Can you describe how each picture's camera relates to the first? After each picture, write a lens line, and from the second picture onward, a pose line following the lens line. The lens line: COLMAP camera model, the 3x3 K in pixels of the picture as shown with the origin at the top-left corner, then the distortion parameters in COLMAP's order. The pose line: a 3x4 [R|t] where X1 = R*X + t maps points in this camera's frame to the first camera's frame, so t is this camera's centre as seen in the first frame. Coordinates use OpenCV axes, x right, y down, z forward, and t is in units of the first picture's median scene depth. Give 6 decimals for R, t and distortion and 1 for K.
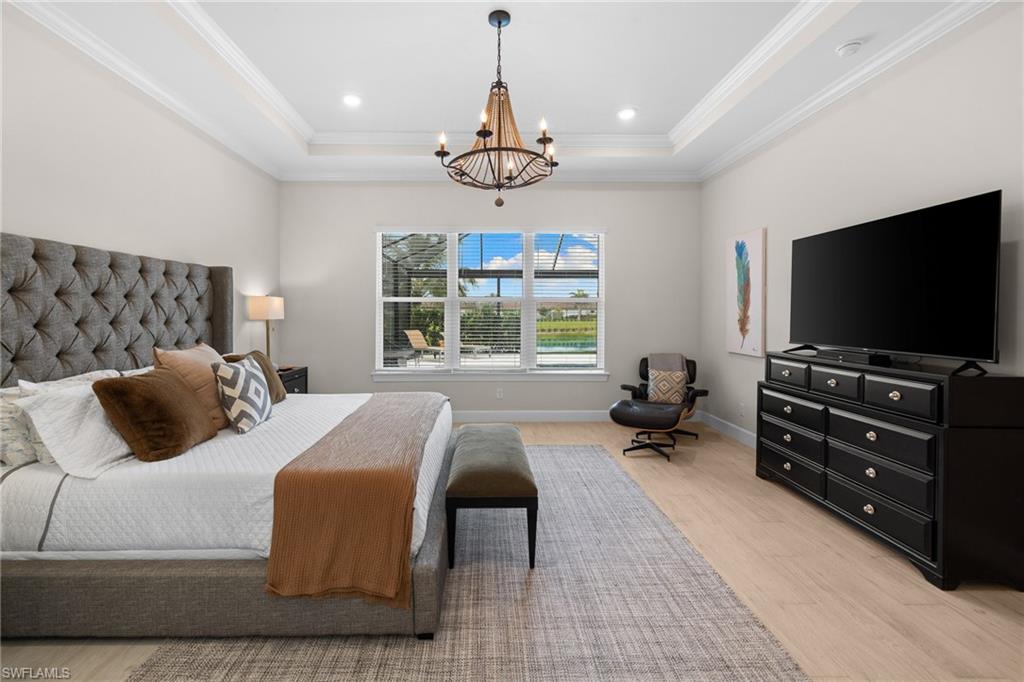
lens RADIAL K [[429.9, 0, 492.4], [0, 429.9, 317.0], [0, 0, 1]] dist [0.005324, 0.000619]
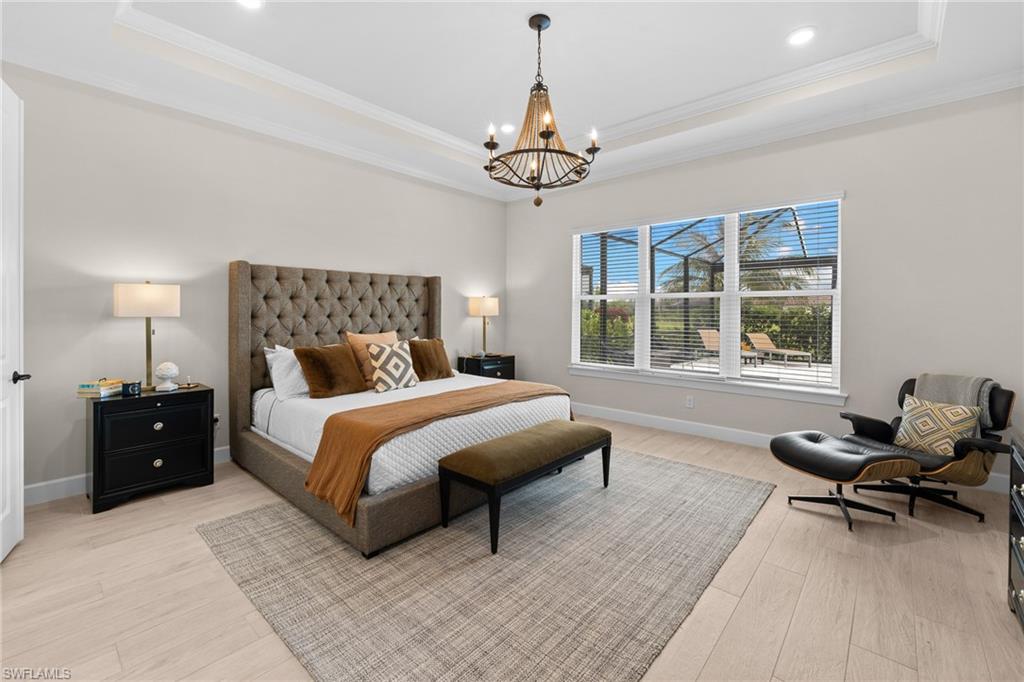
lens RADIAL K [[429.9, 0, 512.7], [0, 429.9, 317.0], [0, 0, 1]] dist [0.005324, 0.000619]
pose [[0.743343, 0.011617, -0.668810, 0.662148], [-0.008319, 0.999932, 0.008122, -0.000501], [0.668859, -0.000474, 0.743389, 0.203857]]
